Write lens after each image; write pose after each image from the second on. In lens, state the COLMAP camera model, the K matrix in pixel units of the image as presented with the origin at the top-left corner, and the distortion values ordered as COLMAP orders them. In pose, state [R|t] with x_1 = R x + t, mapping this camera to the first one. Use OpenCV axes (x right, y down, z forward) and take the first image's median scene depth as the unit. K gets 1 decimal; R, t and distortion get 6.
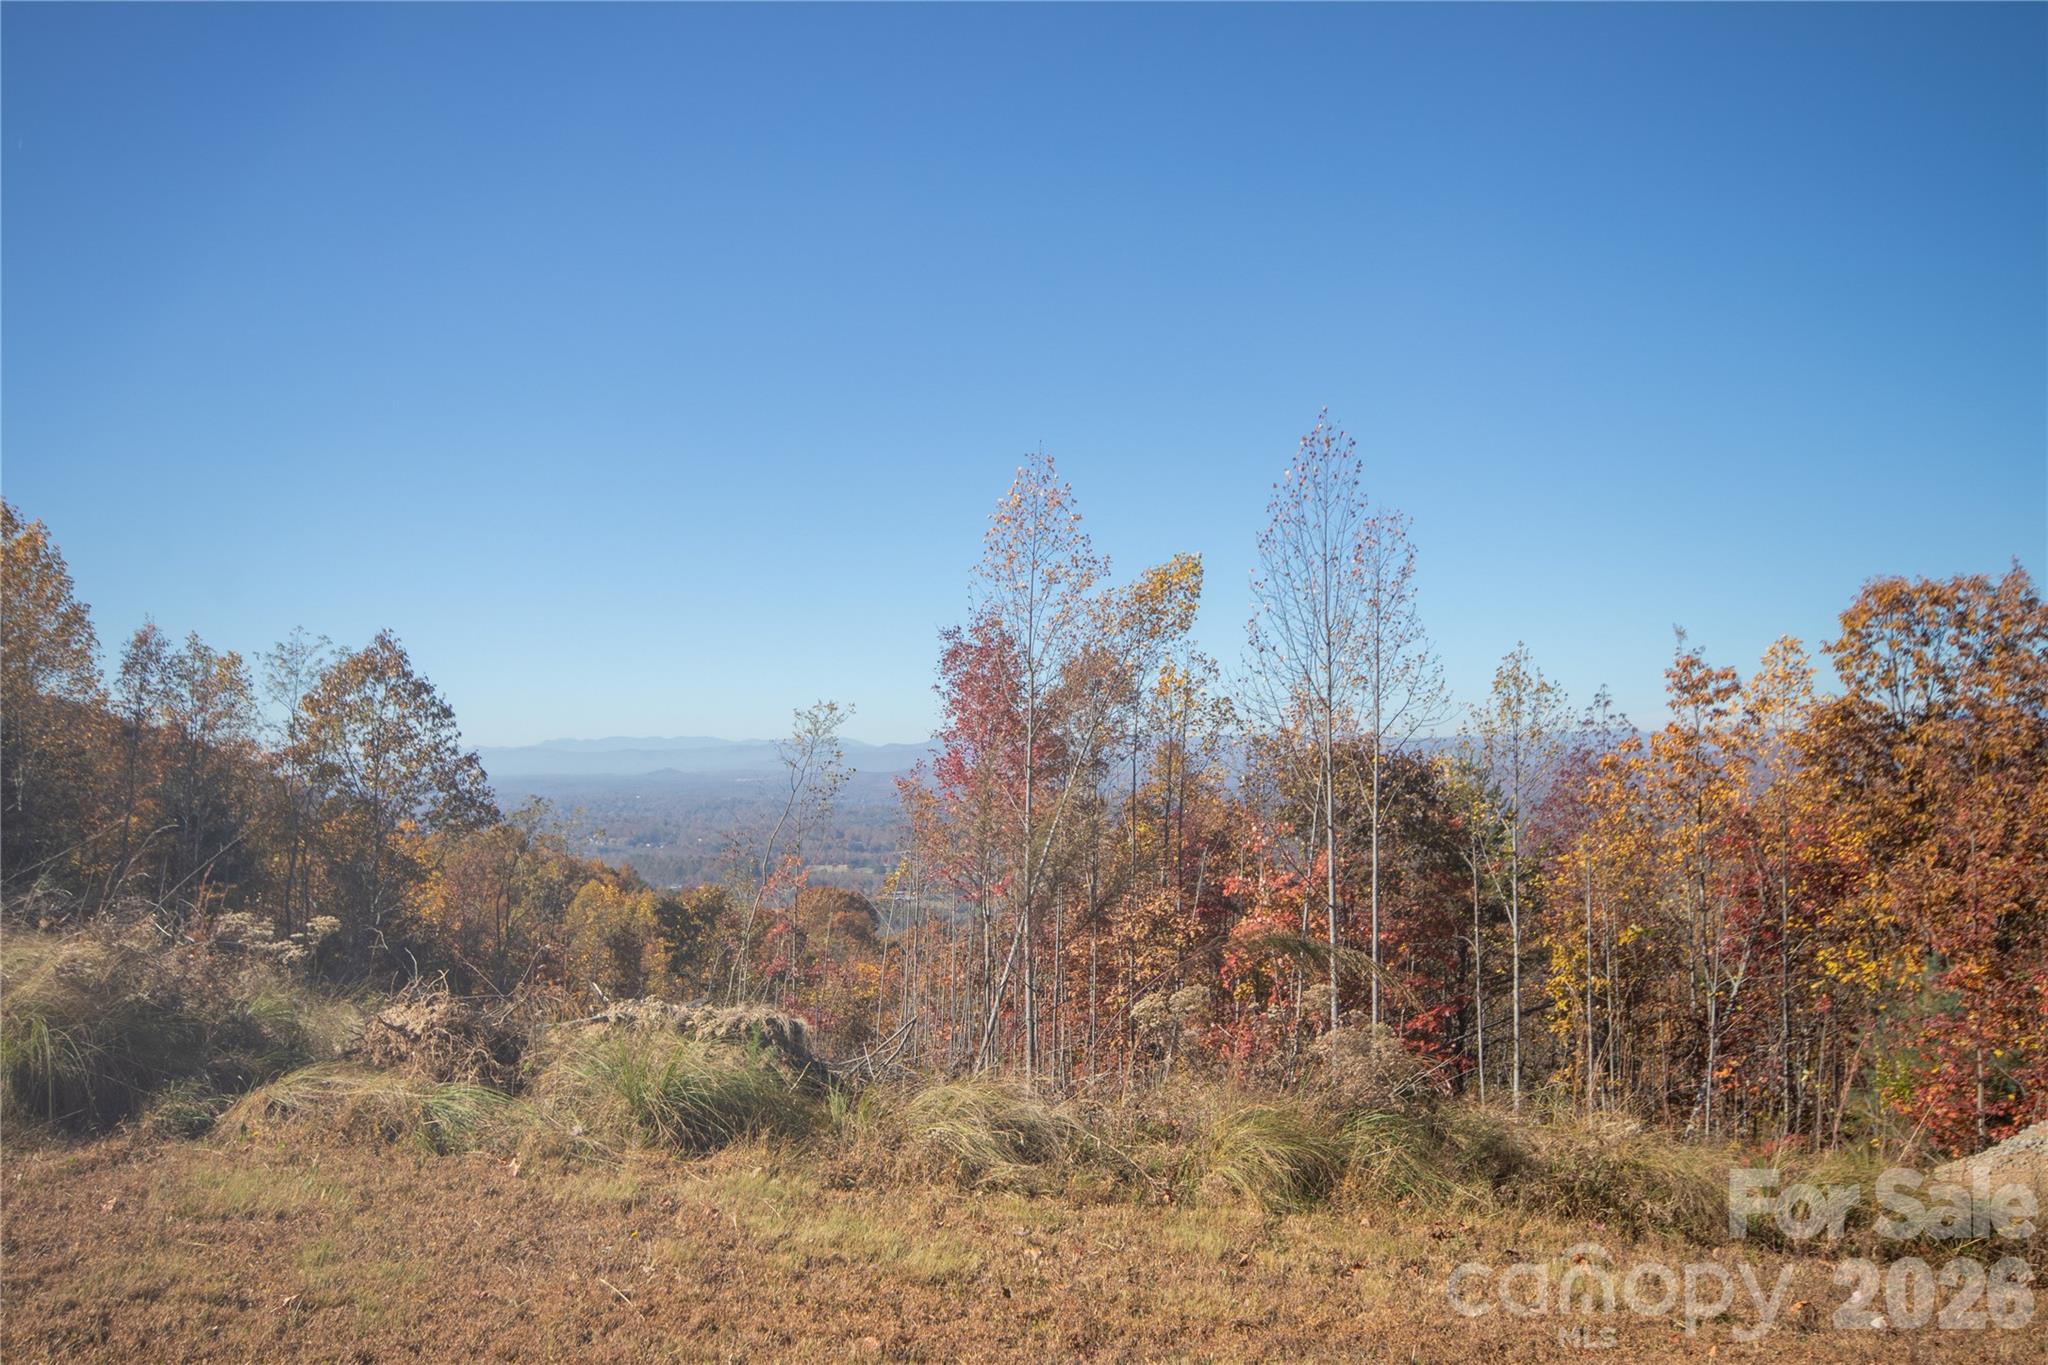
lens RADIAL K [[1721.5, 0, 1038.1], [0, 1721.5, 723.3], [0, 0, 1]] dist [-0.000469, 0.052542]
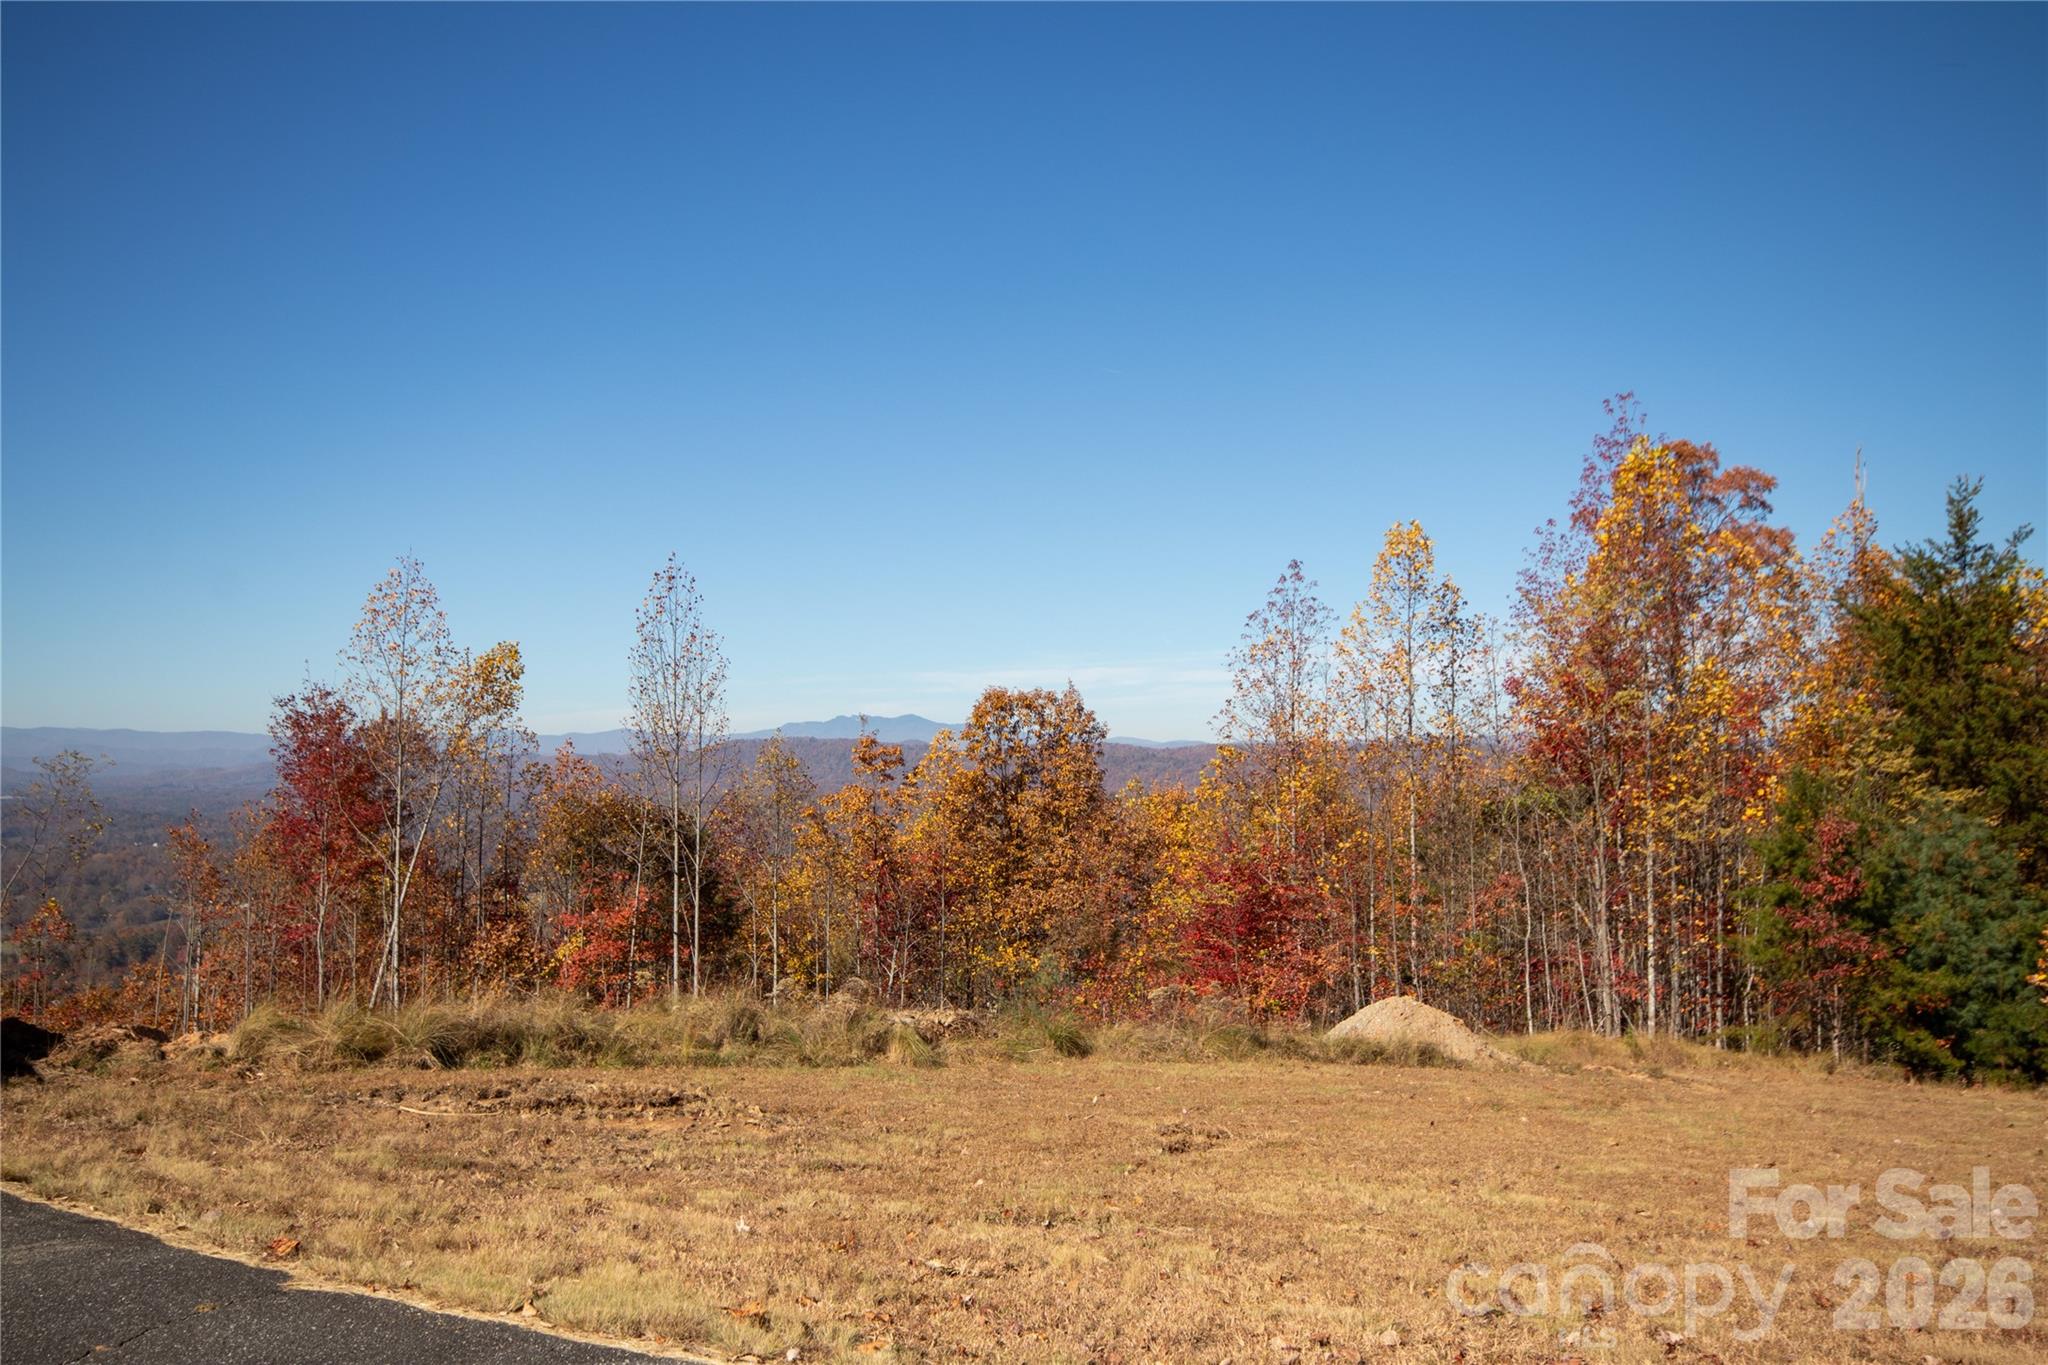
lens RADIAL K [[1721.5, 0, 1026.2], [0, 1721.5, 694.5], [0, 0, 1]] dist [-0.000469, 0.052542]
pose [[0.817627, 0.033062, 0.574799, -0.310229], [-0.023180, 0.999431, -0.024513, -0.041880], [-0.575282, 0.006719, 0.817928, -0.195134]]
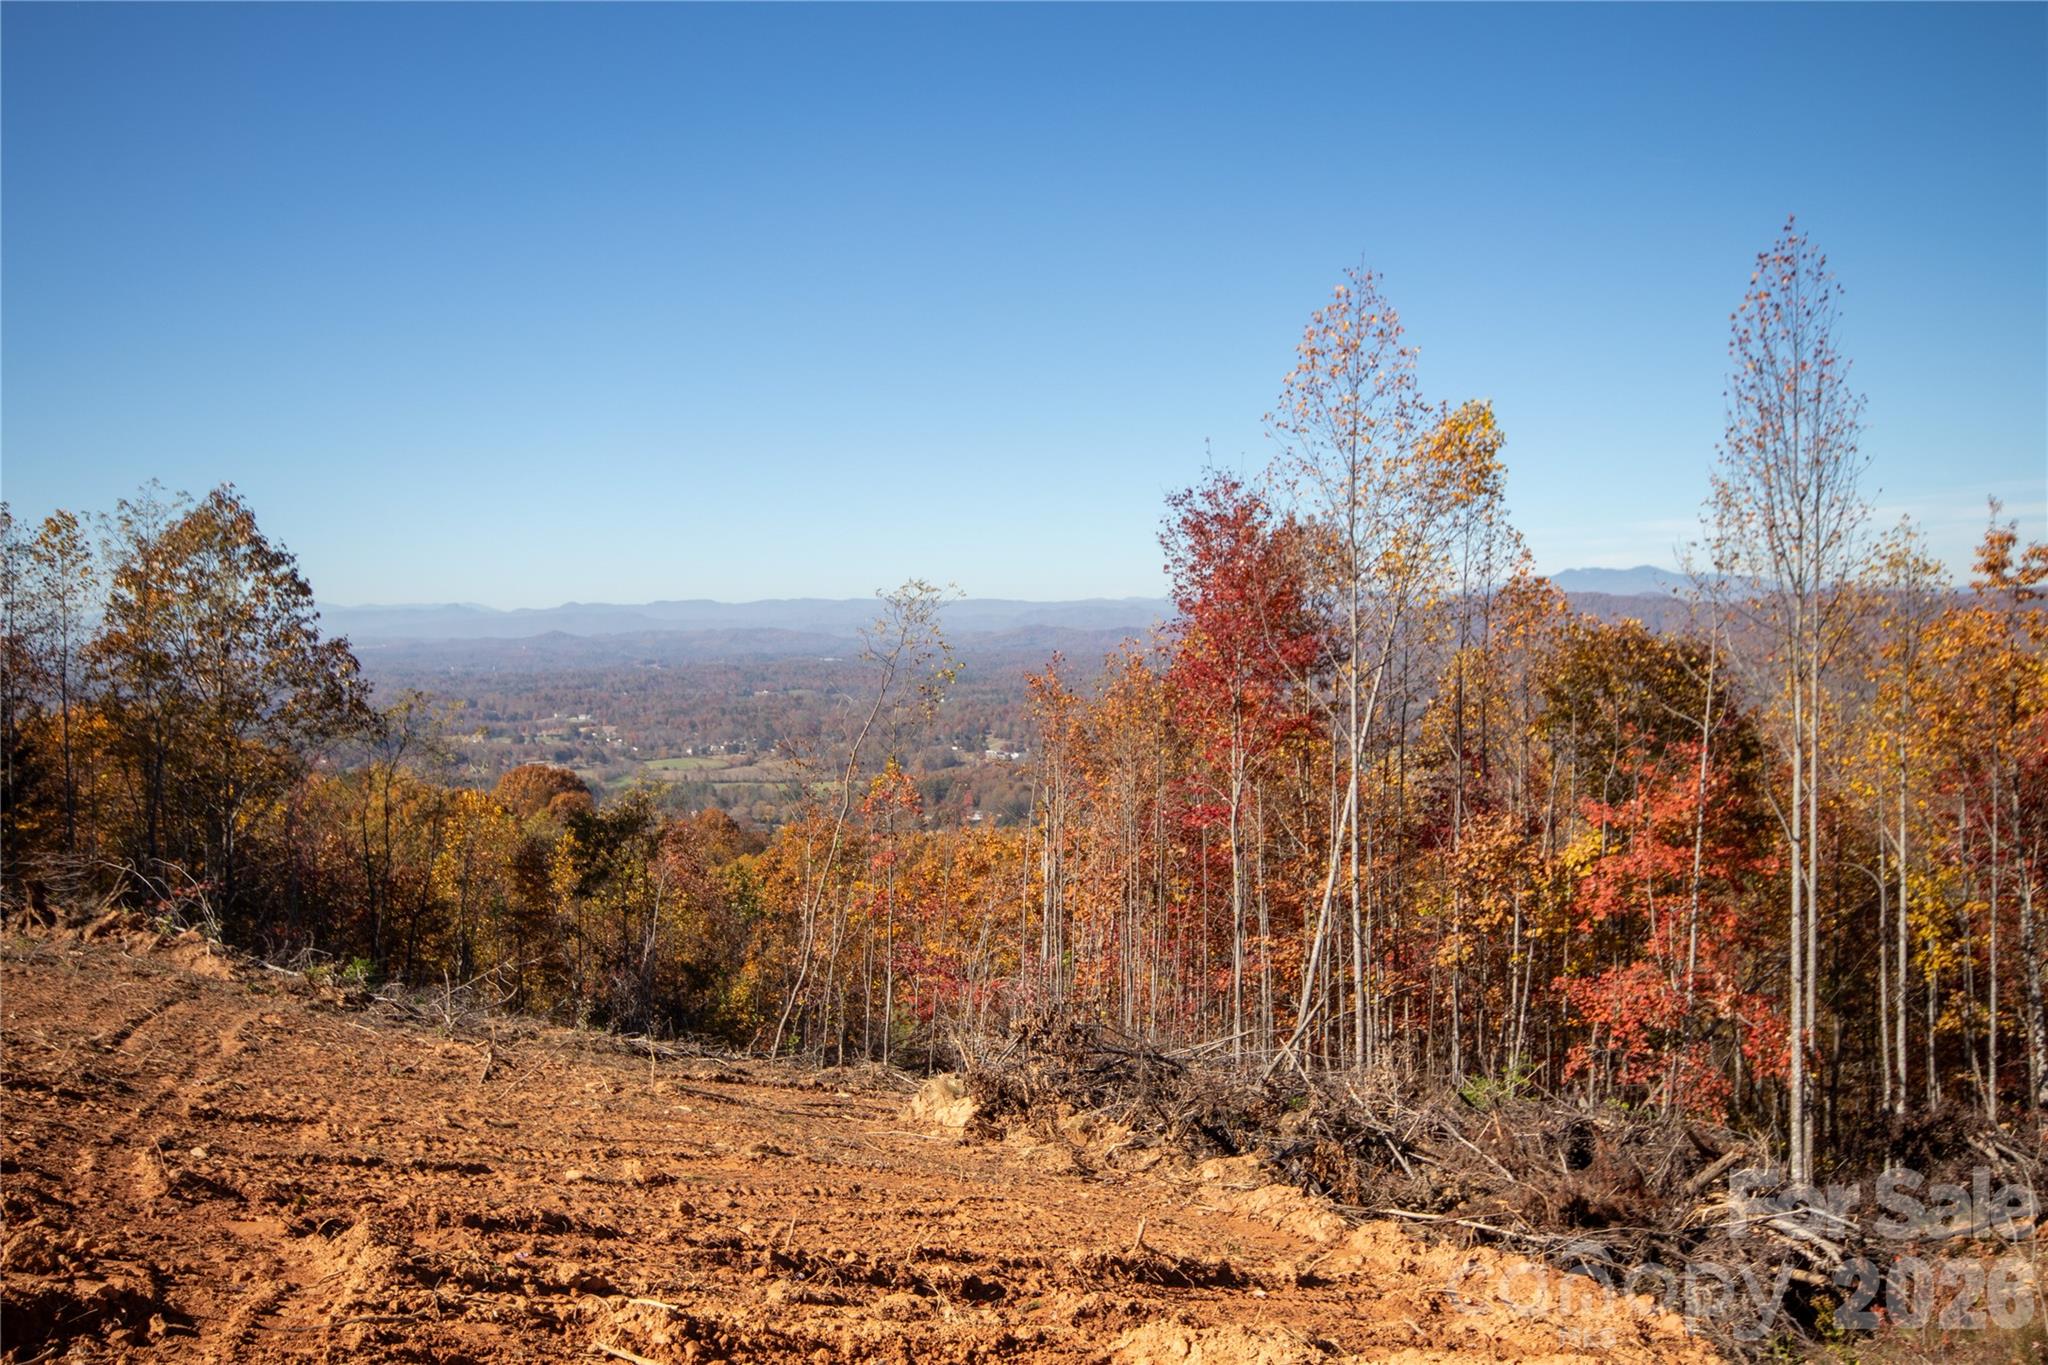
lens RADIAL K [[1721.5, 0, 1039.0], [0, 1721.5, 724.9], [0, 0, 1]] dist [-0.000469, 0.052542]
pose [[0.979137, -0.017345, 0.202458, -0.288310], [0.001049, 0.996769, 0.080319, -0.011928], [-0.203197, -0.078431, 0.975992, 0.230558]]
